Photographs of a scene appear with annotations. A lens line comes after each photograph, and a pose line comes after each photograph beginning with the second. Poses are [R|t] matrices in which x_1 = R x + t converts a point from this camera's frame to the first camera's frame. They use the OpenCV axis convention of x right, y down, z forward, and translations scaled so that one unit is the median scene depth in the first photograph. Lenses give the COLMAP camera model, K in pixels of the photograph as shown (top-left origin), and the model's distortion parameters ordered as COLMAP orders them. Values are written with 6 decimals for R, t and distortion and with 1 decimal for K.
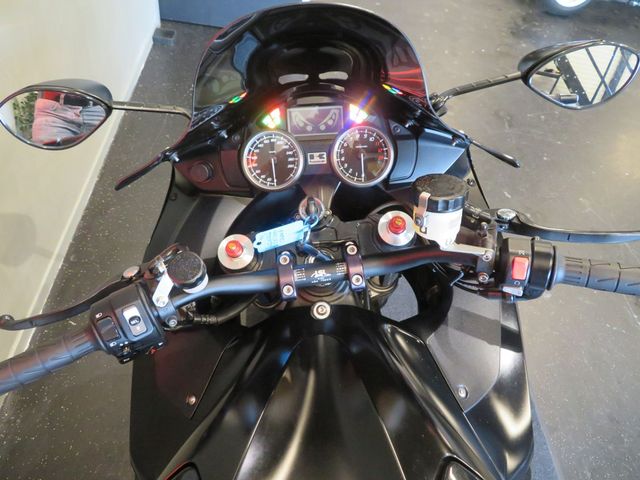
lens RADIAL K [[461.2, 0, 320.0], [0, 461.2, 240.0], [0, 0, 1]] dist [-0.005550, 0.000216]
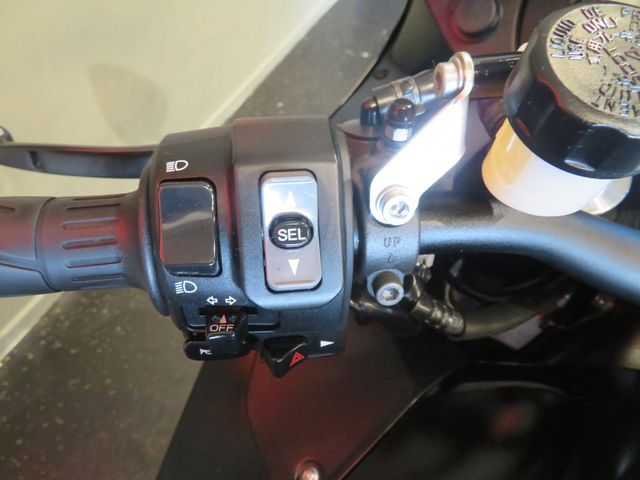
lens RADIAL K [[461.2, 0, 320.0], [0, 461.2, 240.0], [0, 0, 1]] dist [-0.005550, 0.000216]
pose [[0.910612, 0.354535, -0.212345, -0.324746], [-0.353468, 0.934398, 0.044290, 0.158280], [0.214117, 0.034726, 0.976191, 0.740115]]
